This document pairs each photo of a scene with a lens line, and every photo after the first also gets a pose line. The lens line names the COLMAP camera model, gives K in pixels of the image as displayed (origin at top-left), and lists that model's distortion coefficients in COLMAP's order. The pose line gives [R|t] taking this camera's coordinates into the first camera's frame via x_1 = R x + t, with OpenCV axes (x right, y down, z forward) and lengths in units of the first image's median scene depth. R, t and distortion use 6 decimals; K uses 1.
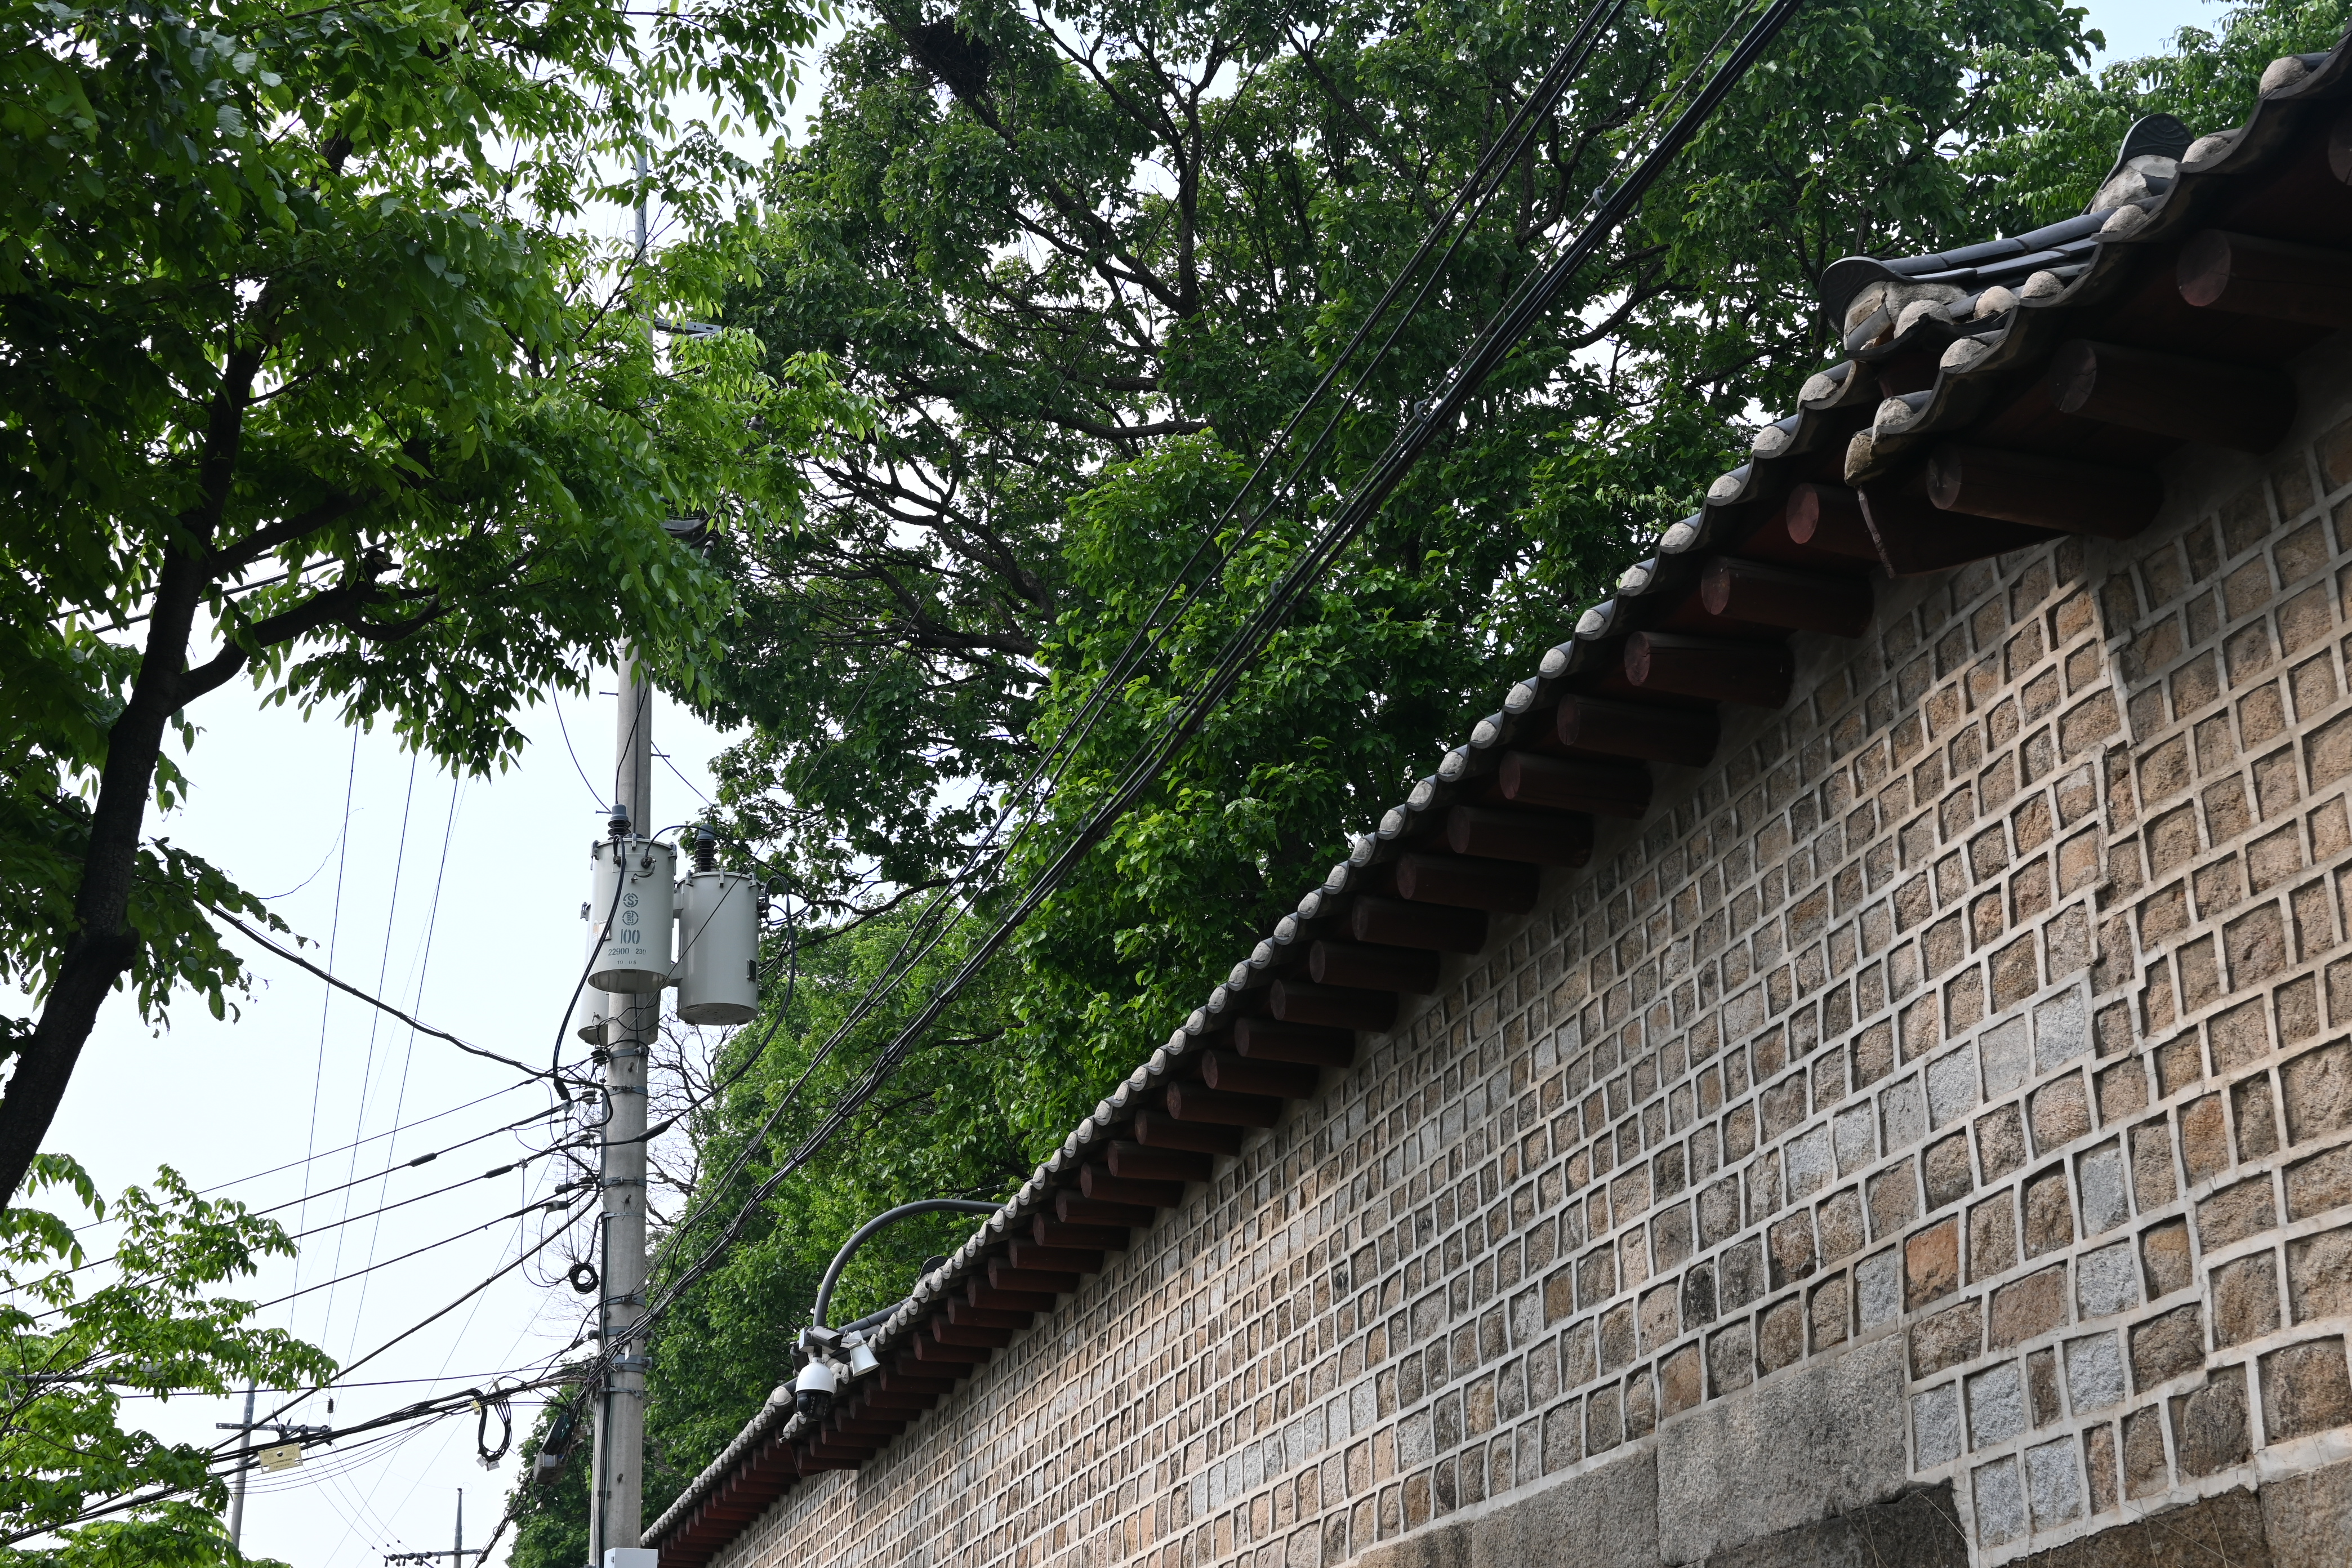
lens RADIAL K [[2887.0, 0, 1176.0], [0, 2887.0, 784.0], [0, 0, 1]] dist [0.014186, -0.018186]
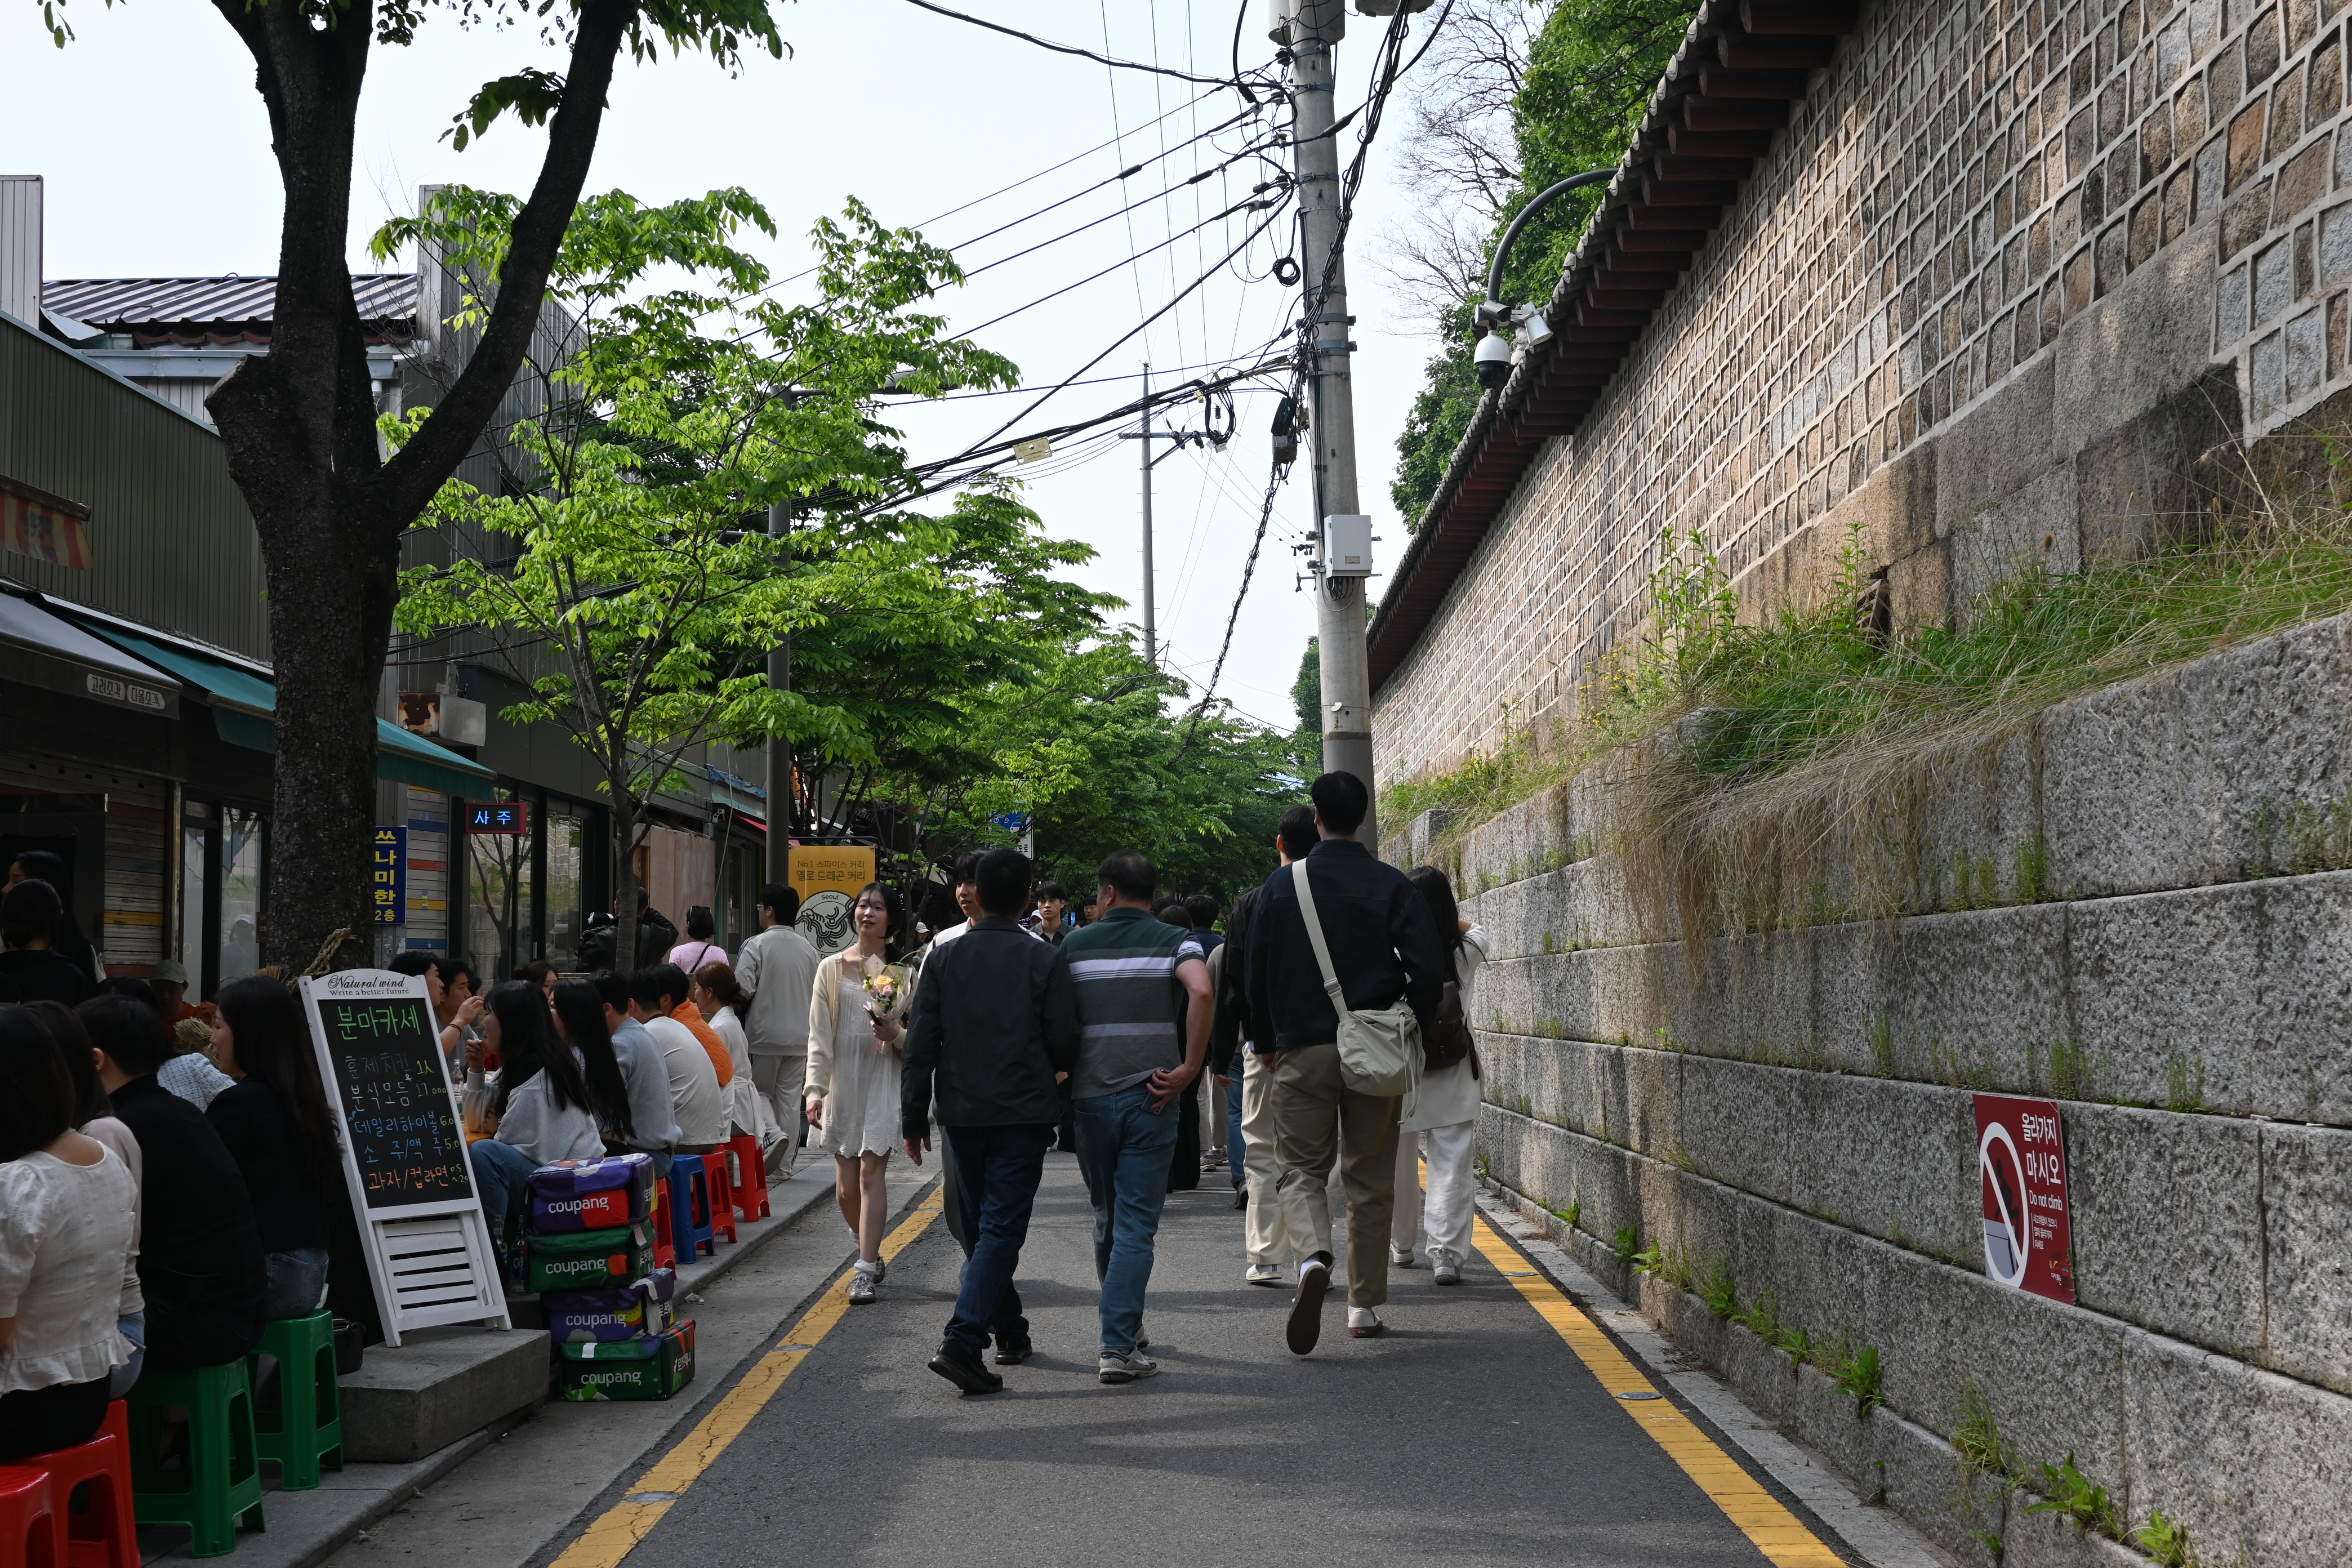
lens RADIAL K [[2887.0, 0, 1176.0], [0, 2887.0, 784.0], [0, 0, 1]] dist [0.014186, -0.018186]
pose [[0.948462, -0.016180, -0.316479, 0.148539], [0.122396, 0.939901, 0.318756, 0.007189], [0.292301, -0.341064, 0.893440, -0.043653]]
